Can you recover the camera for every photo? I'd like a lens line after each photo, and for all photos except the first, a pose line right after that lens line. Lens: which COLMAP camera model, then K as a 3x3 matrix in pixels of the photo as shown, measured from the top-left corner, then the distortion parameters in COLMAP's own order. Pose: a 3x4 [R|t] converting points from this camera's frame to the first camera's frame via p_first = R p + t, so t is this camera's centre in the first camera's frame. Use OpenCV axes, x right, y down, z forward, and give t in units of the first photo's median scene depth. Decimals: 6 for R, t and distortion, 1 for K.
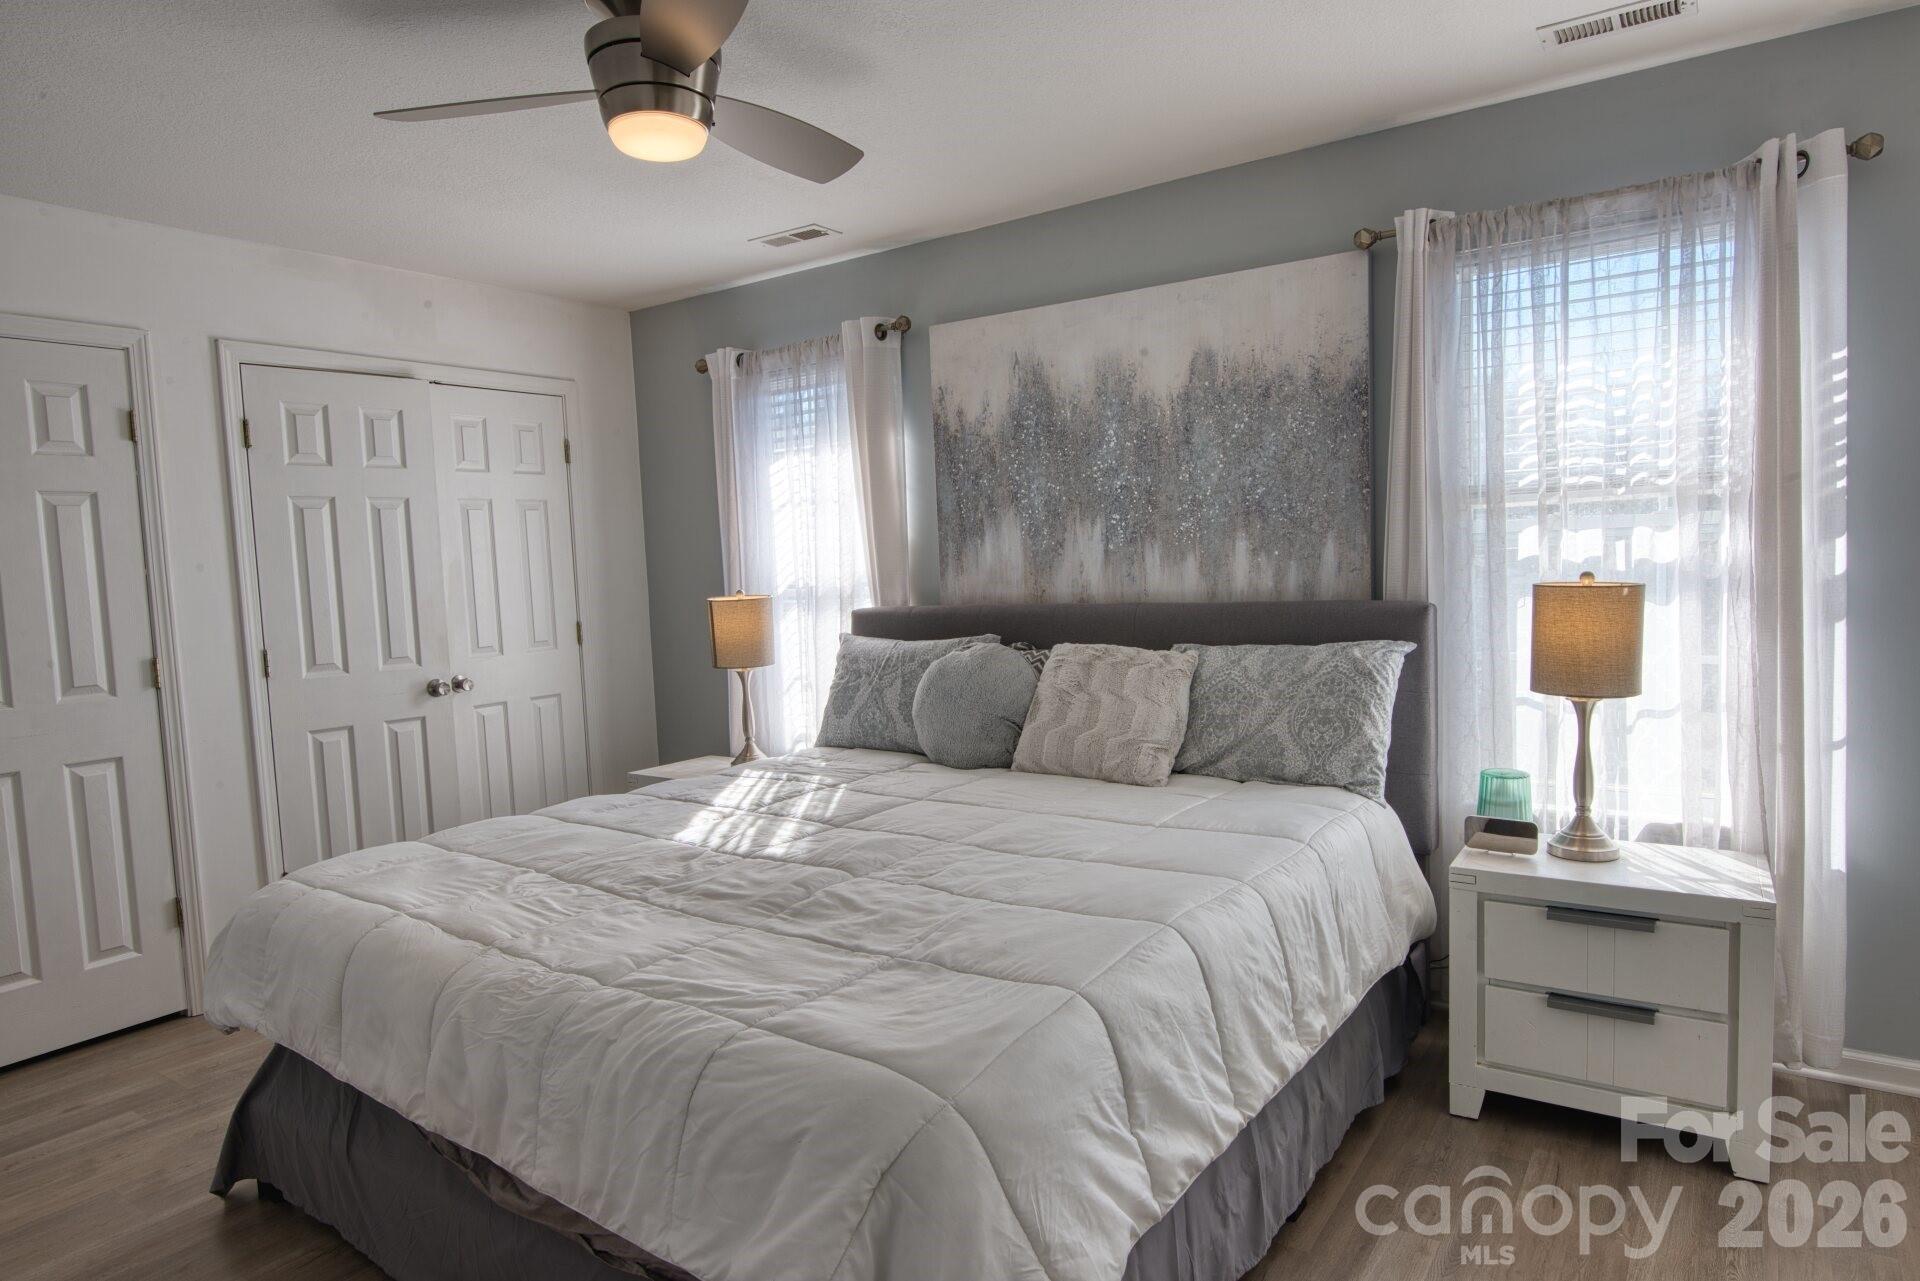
lens RADIAL K [[1144.4, 0, 960.0], [0, 1144.4, 640.5], [0, 0, 1]] dist [0.005254, 0.000322]
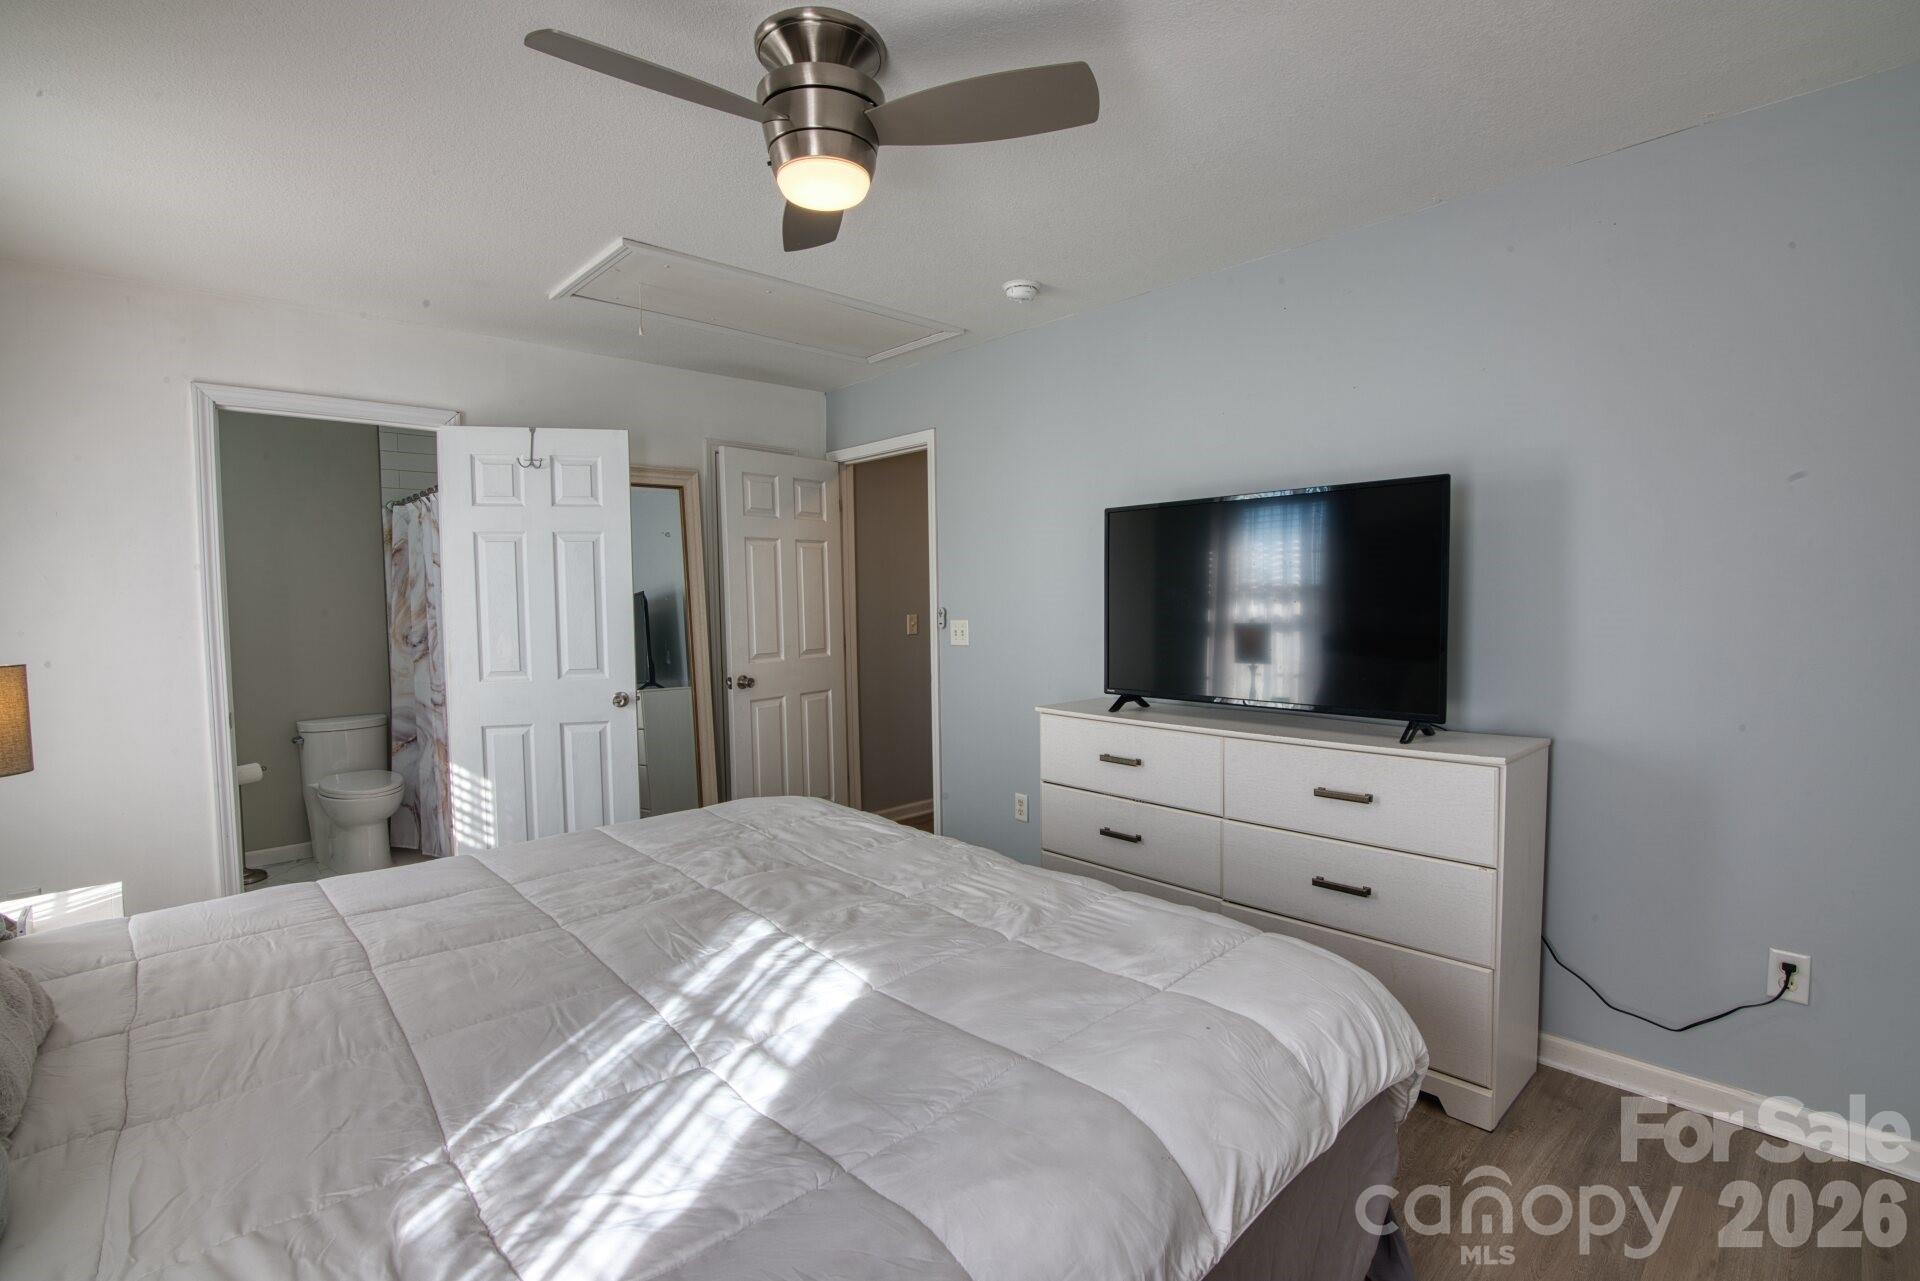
lens RADIAL K [[878.4, 0, 960.0], [0, 878.4, 640.5], [0, 0, 1]] dist [-0.015918, 0.000435]
pose [[-0.978789, 0.048007, 0.199166, -0.323217], [0.074268, 0.989175, 0.126556, -0.073552], [-0.190934, 0.138663, -0.971760, 1.120010]]
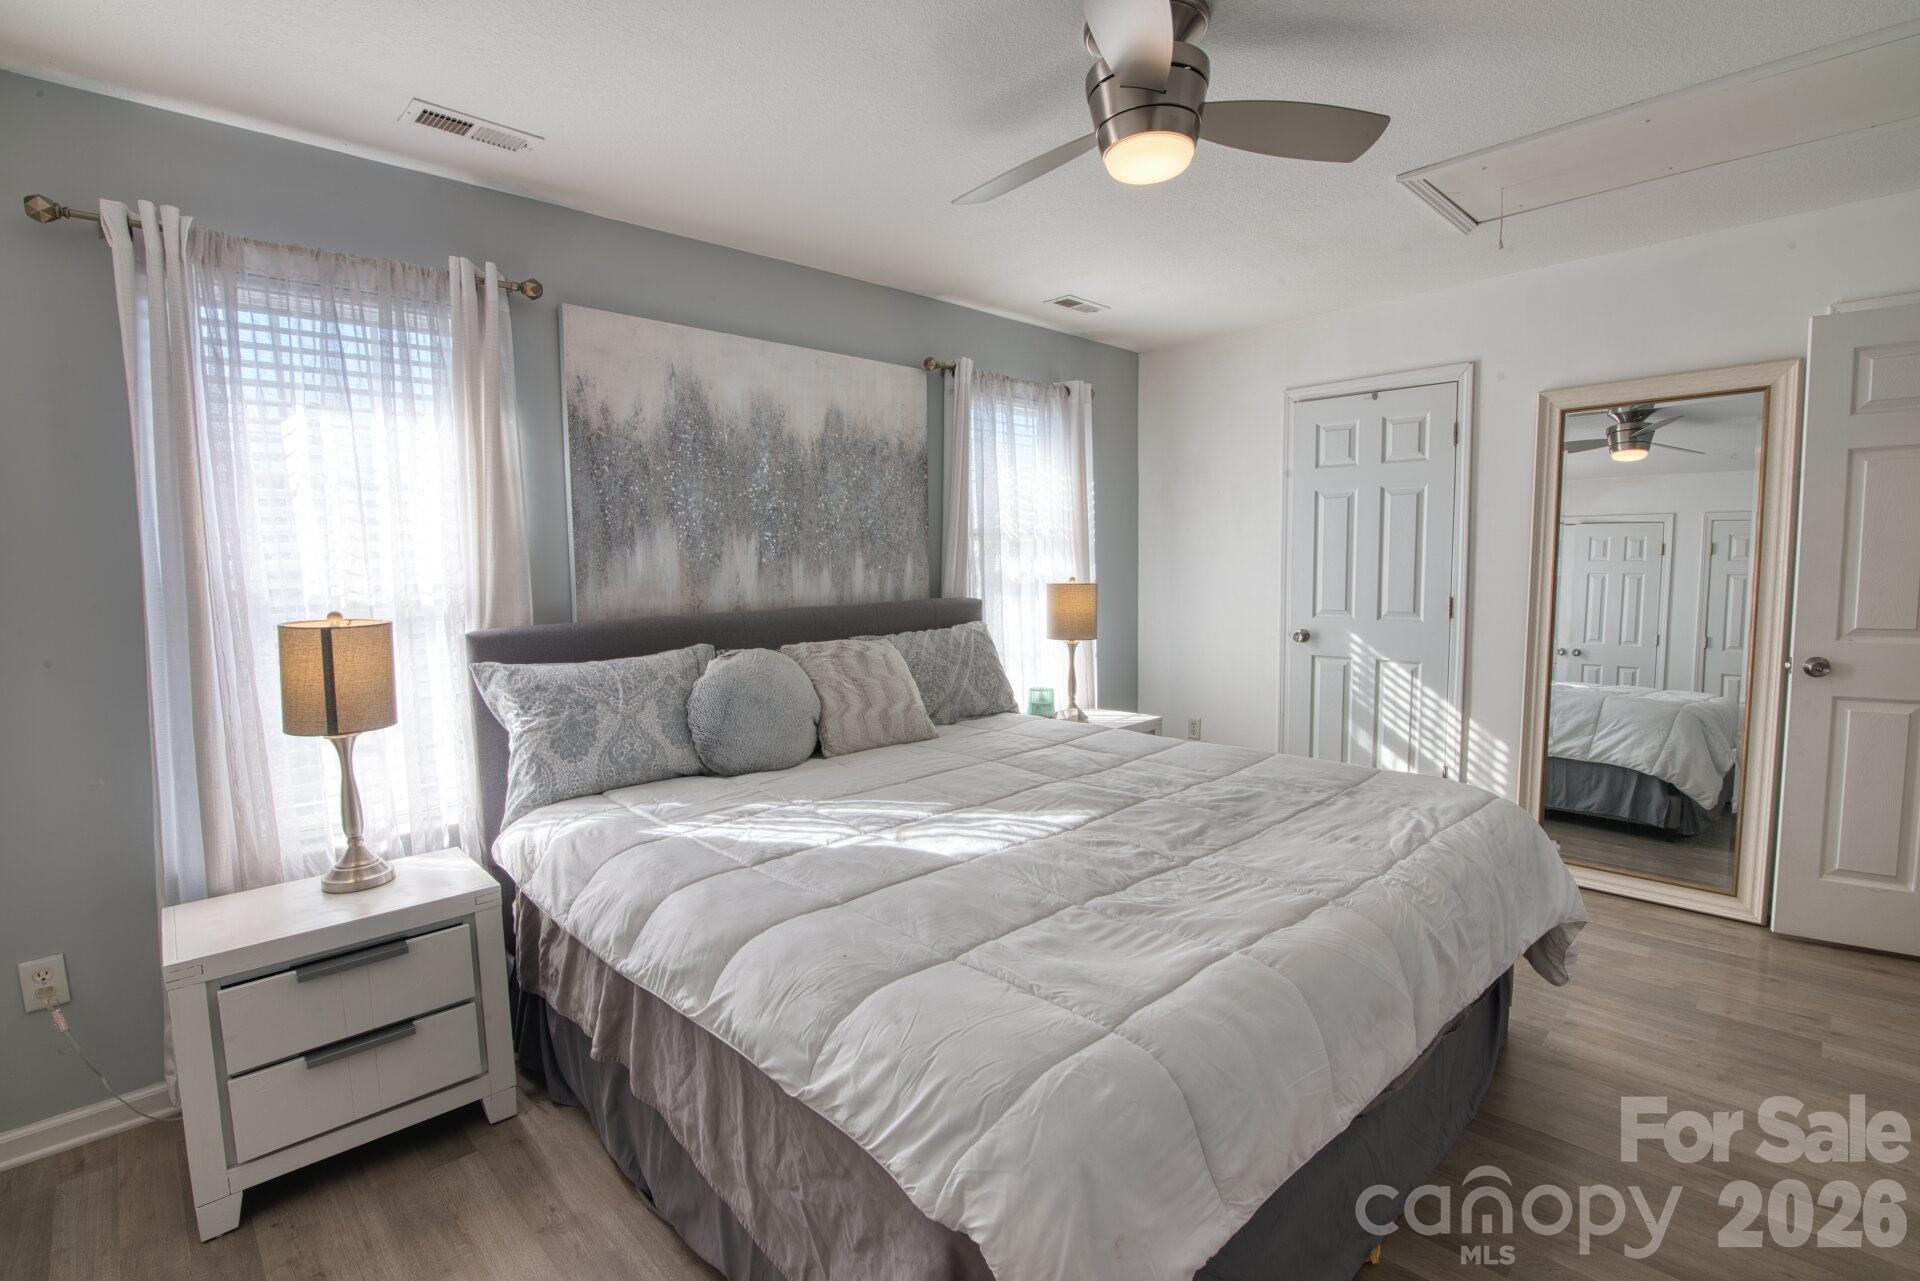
lens RADIAL K [[878.4, 0, 960.0], [0, 878.4, 640.5], [0, 0, 1]] dist [-0.015918, 0.000435]
pose [[0.194082, -0.051323, 0.979642, -0.698538], [0.090394, 0.995317, 0.034235, -0.014534], [-0.976812, 0.081909, 0.197812, 0.649711]]
